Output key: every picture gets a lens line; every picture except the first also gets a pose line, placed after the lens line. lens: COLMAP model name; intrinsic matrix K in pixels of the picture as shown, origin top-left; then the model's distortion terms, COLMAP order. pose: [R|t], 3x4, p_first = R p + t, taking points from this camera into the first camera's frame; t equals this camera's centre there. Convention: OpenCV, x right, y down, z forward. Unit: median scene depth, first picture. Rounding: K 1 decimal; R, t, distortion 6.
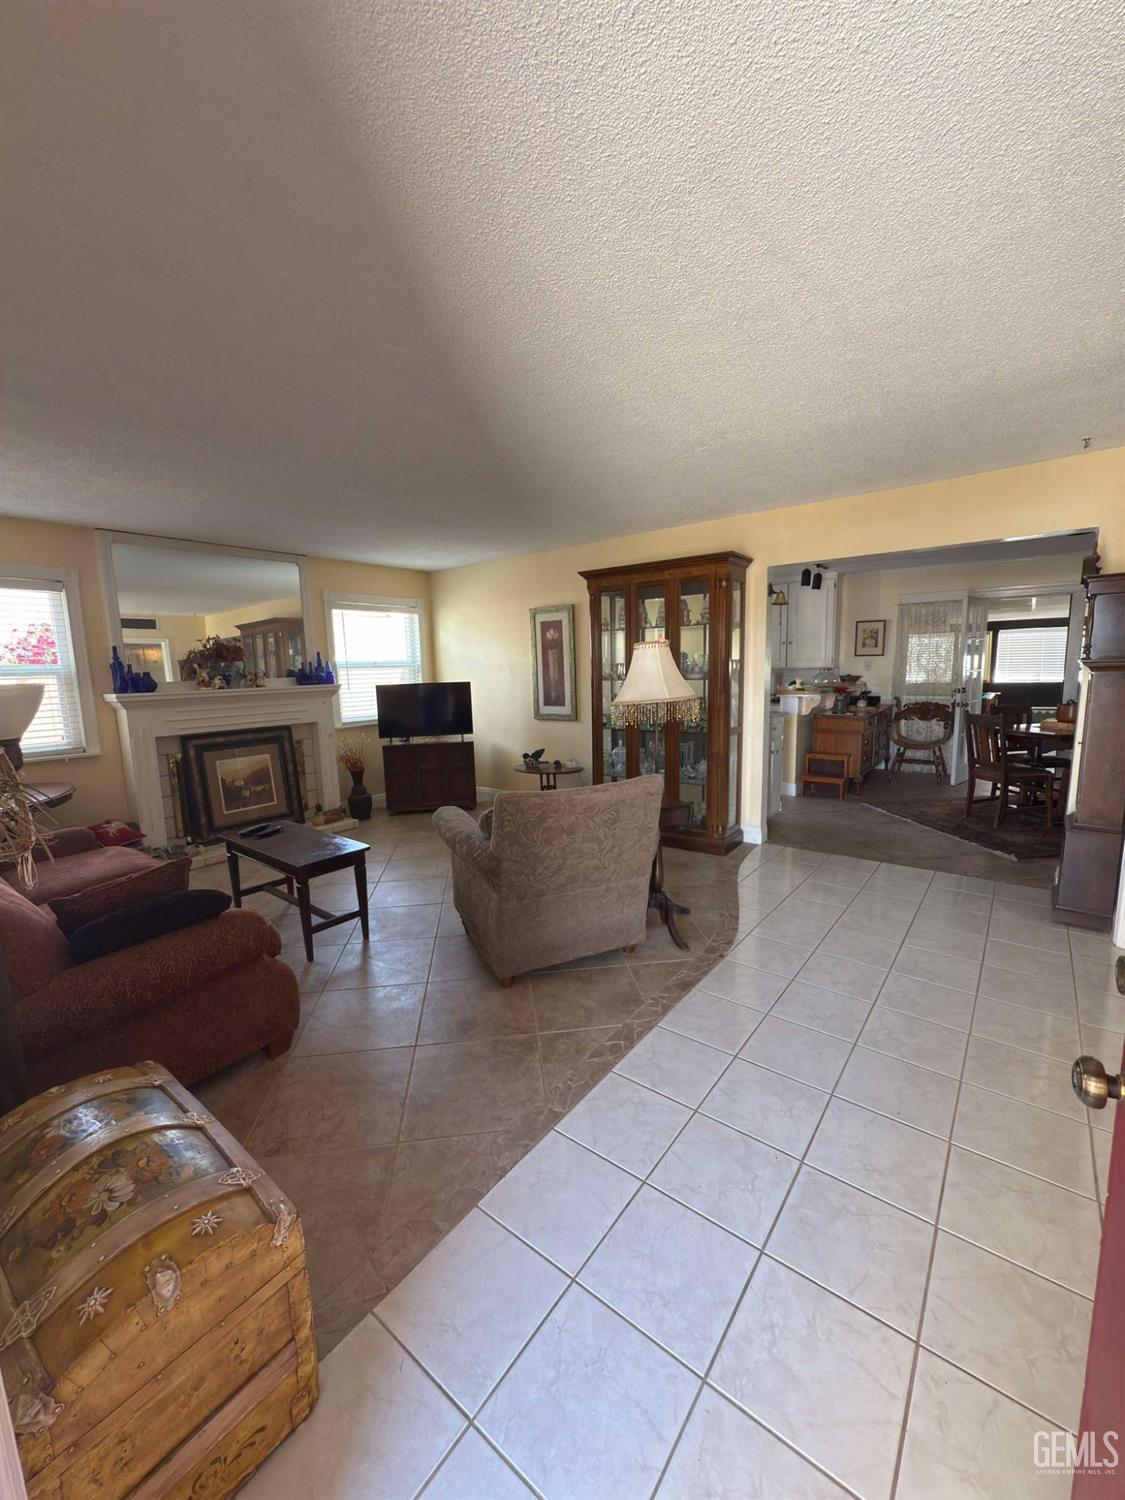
lens RADIAL K [[599.4, 0, 564.0], [0, 599.4, 754.6], [0, 0, 1]] dist [0.001641, -0.001170]
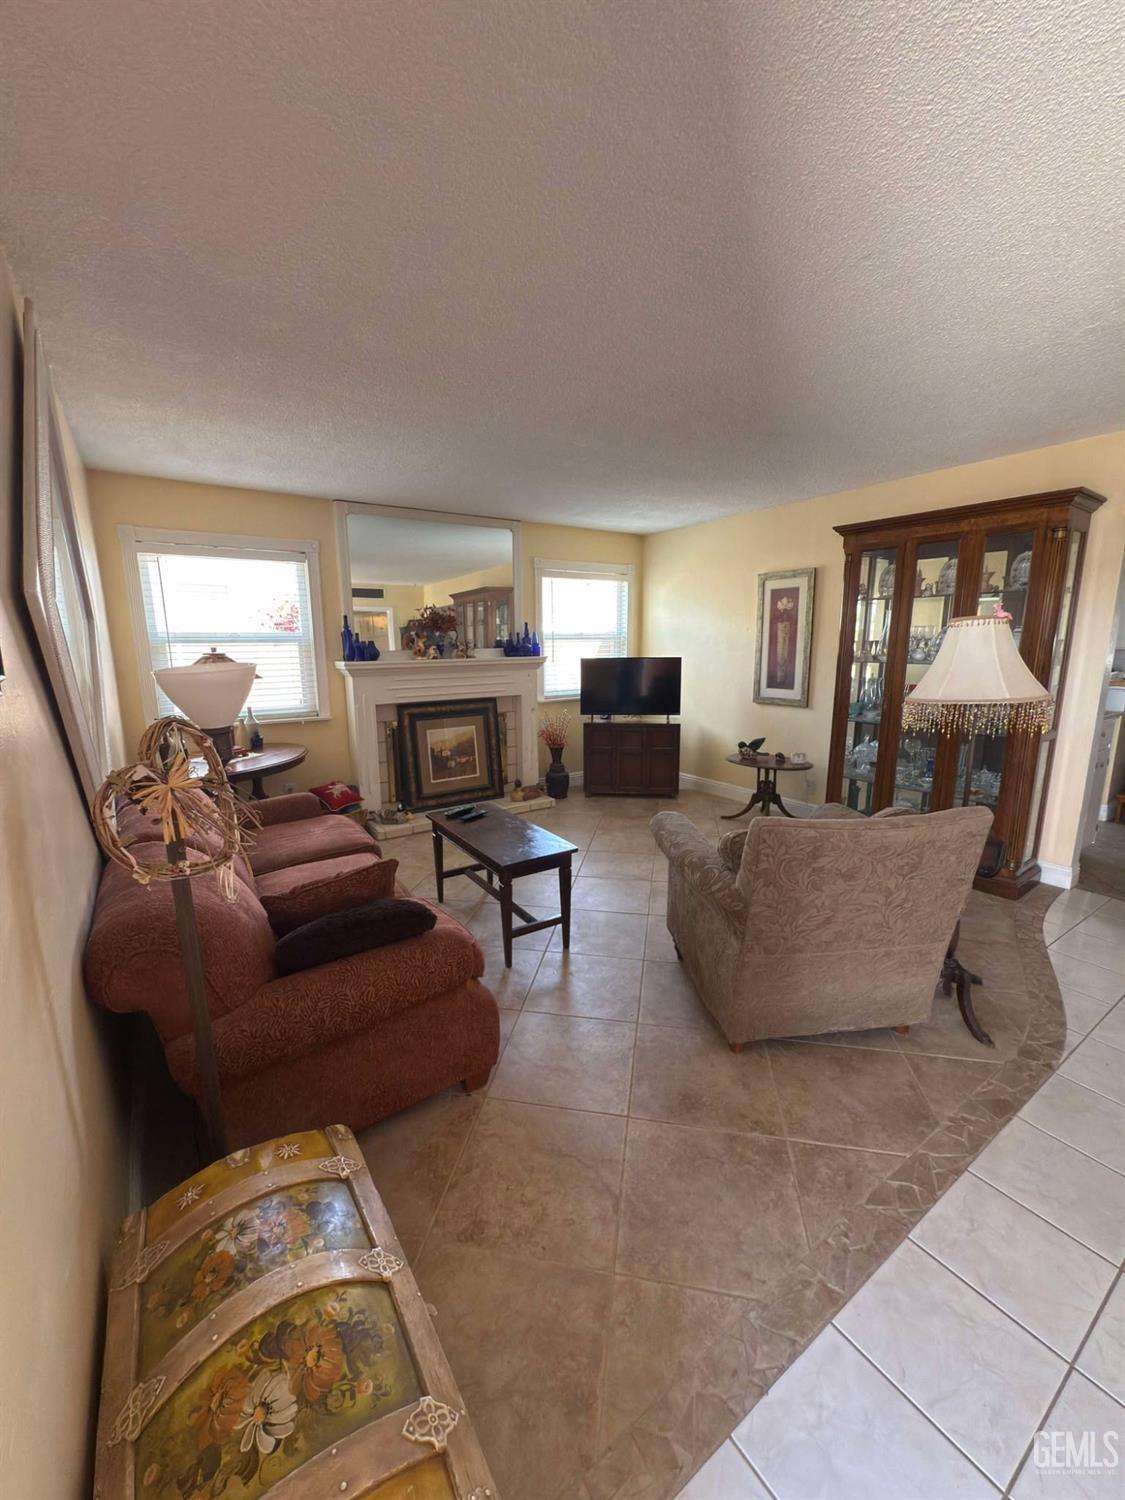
lens RADIAL K [[599.4, 0, 562.7], [0, 599.4, 751.2], [0, 0, 1]] dist [0.001641, -0.001170]
pose [[0.952745, 0.074445, -0.294506, -0.093717], [-0.061327, 0.996680, 0.053544, -0.033462], [0.297515, -0.032953, 0.954148, 0.155074]]
